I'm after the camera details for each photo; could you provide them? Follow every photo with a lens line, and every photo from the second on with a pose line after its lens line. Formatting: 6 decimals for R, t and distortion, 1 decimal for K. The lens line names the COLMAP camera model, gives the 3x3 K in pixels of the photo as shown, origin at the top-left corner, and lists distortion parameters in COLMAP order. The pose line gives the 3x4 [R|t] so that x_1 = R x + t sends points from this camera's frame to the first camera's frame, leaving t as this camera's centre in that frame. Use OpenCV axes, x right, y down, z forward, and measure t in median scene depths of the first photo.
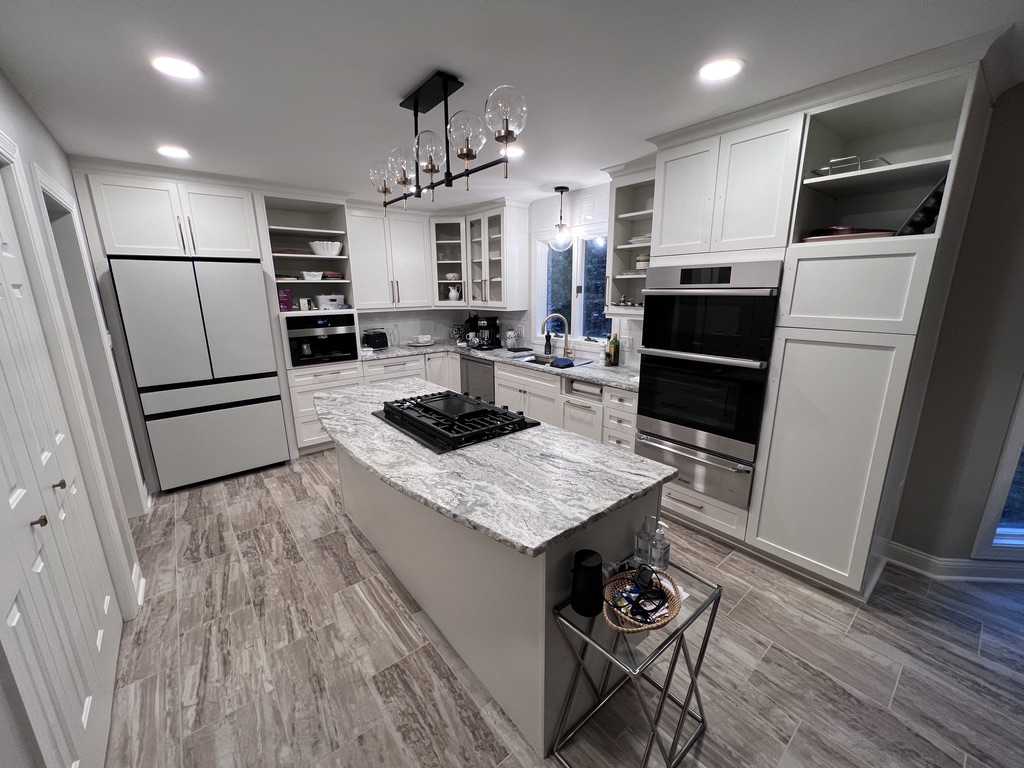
lens RADIAL K [[407.9, 0, 512.2], [0, 407.9, 386.2], [0, 0, 1]] dist [-0.001567, 0.000461]
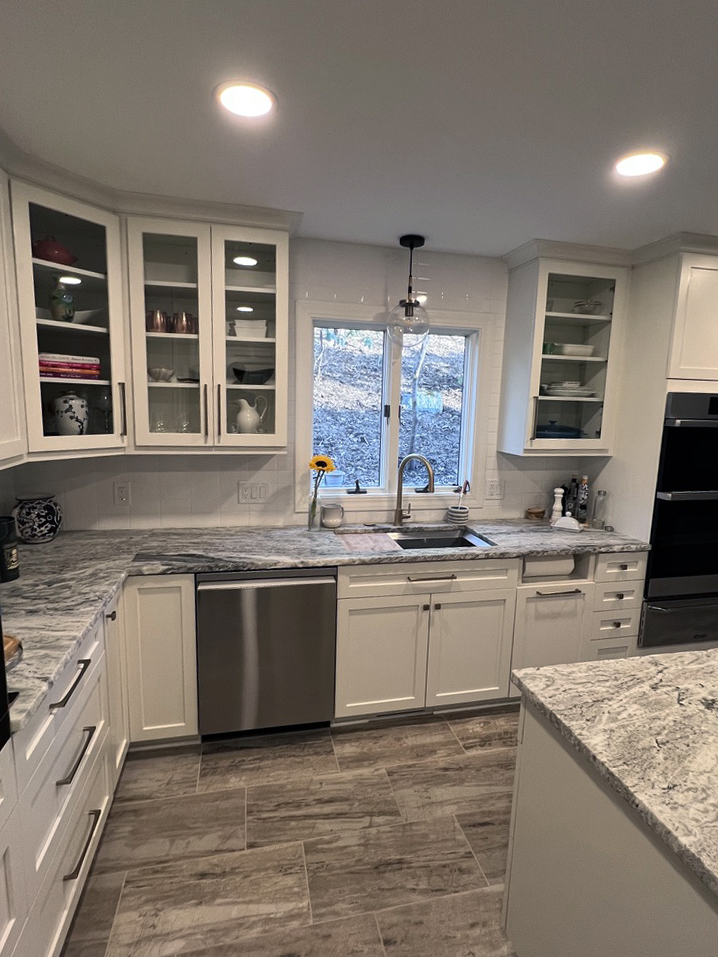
lens RADIAL K [[492.1, 0, 360.5], [0, 492.1, 477.2], [0, 0, 1]] dist [-0.004472, 0.002699]
pose [[0.442640, -0.114653, 0.889340, -0.960226], [0.180030, 0.982961, 0.037118, -0.328389], [-0.878441, 0.143678, 0.455738, 1.348459]]
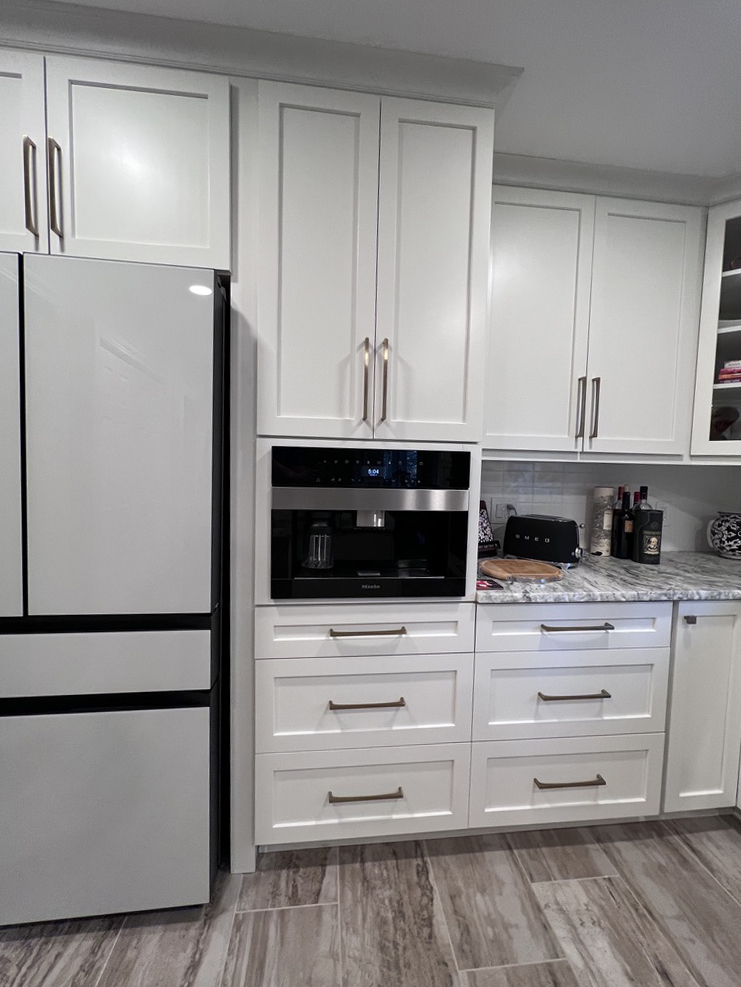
lens RADIAL K [[410.3, 0, 371.5], [0, 410.3, 492.0], [0, 0, 1]] dist [-0.003536, -0.000088]
pose [[0.840506, 0.060669, -0.538394, -0.520586], [-0.157868, 0.978016, -0.136245, -0.171571], [0.518292, 0.199510, 0.831606, 1.303805]]
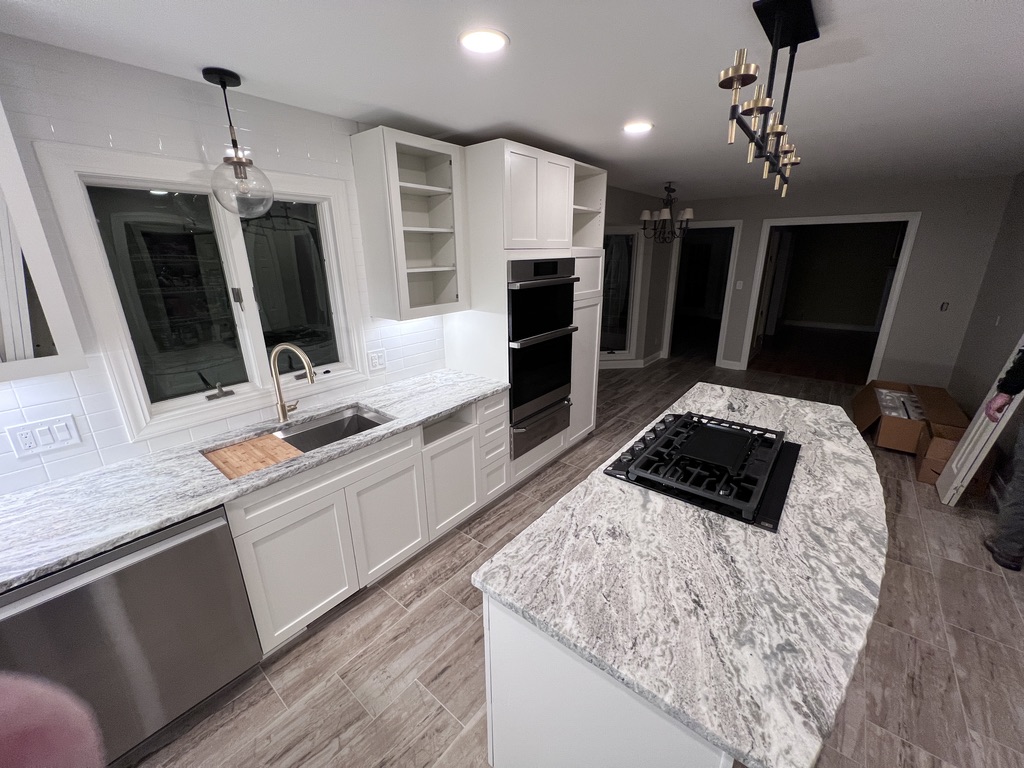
lens RADIAL K [[407.9, 0, 512.0], [0, 407.9, 381.9], [0, 0, 1]] dist [-0.001567, 0.000461]
pose [[-0.203061, -0.287110, 0.936127, -0.783000], [0.241679, 0.911770, 0.332063, -0.419493], [-0.948872, 0.293671, -0.115757, 1.436203]]
